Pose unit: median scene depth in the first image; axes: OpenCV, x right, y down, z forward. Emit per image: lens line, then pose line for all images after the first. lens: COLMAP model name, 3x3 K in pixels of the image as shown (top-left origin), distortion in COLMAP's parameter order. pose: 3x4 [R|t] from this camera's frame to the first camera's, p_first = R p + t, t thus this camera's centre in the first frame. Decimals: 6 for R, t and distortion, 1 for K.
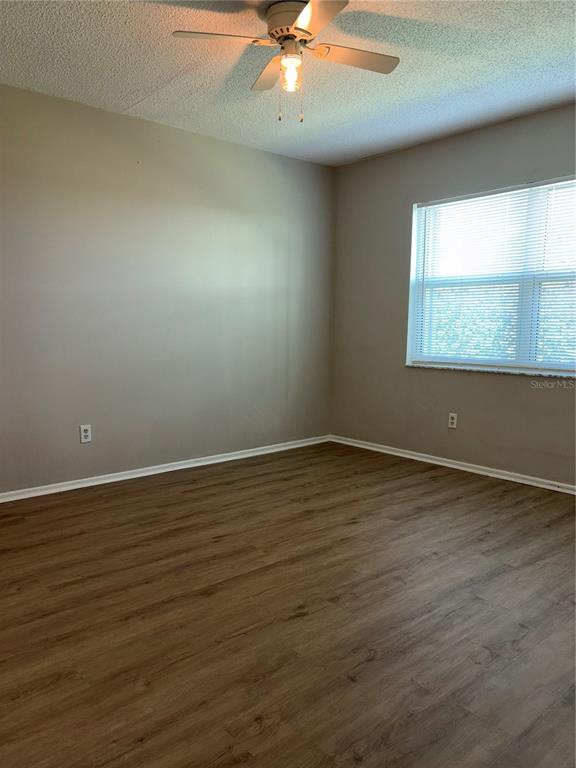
lens RADIAL K [[586.1, 0, 284.7], [0, 586.1, 386.5], [0, 0, 1]] dist [0.060736, -0.010825]
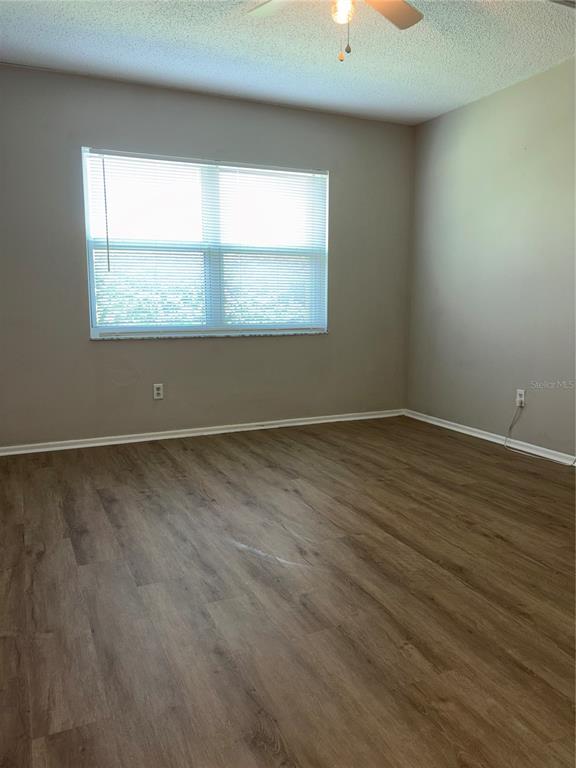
lens RADIAL K [[581.7, 0, 288.6], [0, 581.7, 390.0], [0, 0, 1]] dist [0.025479, -0.007946]
pose [[0.280496, -0.155326, 0.947204, -0.731503], [0.109137, 0.985581, 0.129301, -0.058369], [-0.953631, 0.067106, 0.293403, 0.675925]]
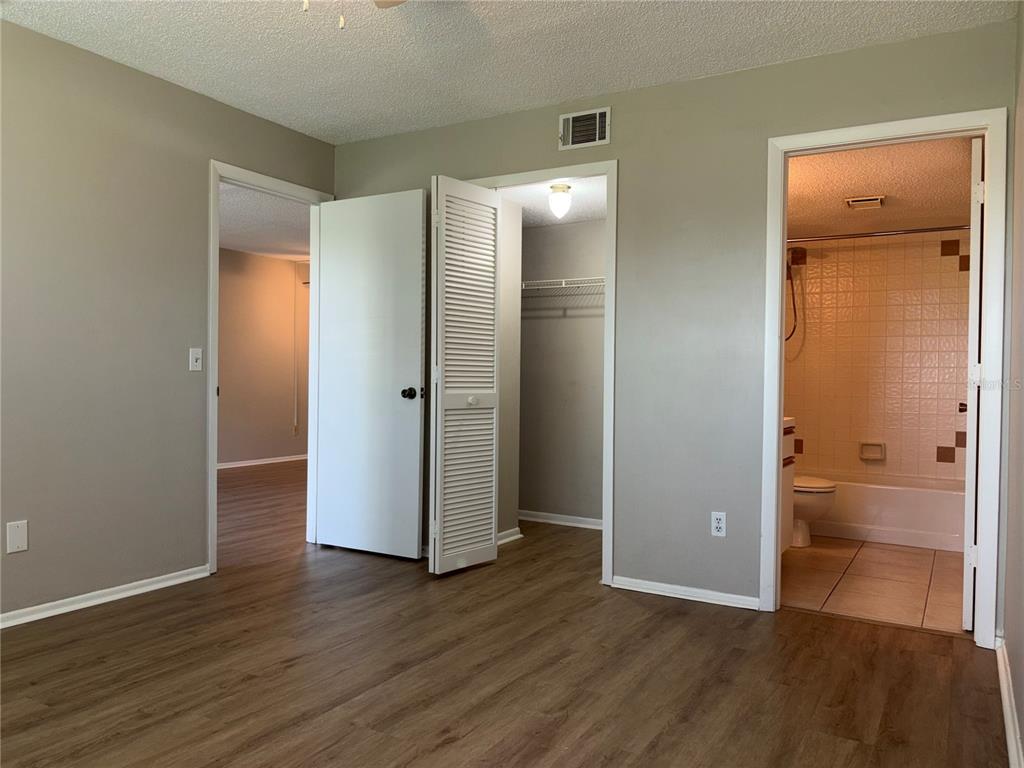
lens RADIAL K [[775.6, 0, 512.0], [0, 775.6, 384.0], [0, 0, 1]] dist [0.025479, -0.007946]
pose [[-0.947954, -0.013473, -0.318122, 0.060077], [-0.051184, 0.992559, 0.110481, -0.140027], [0.314266, 0.121013, -0.941590, 1.460351]]
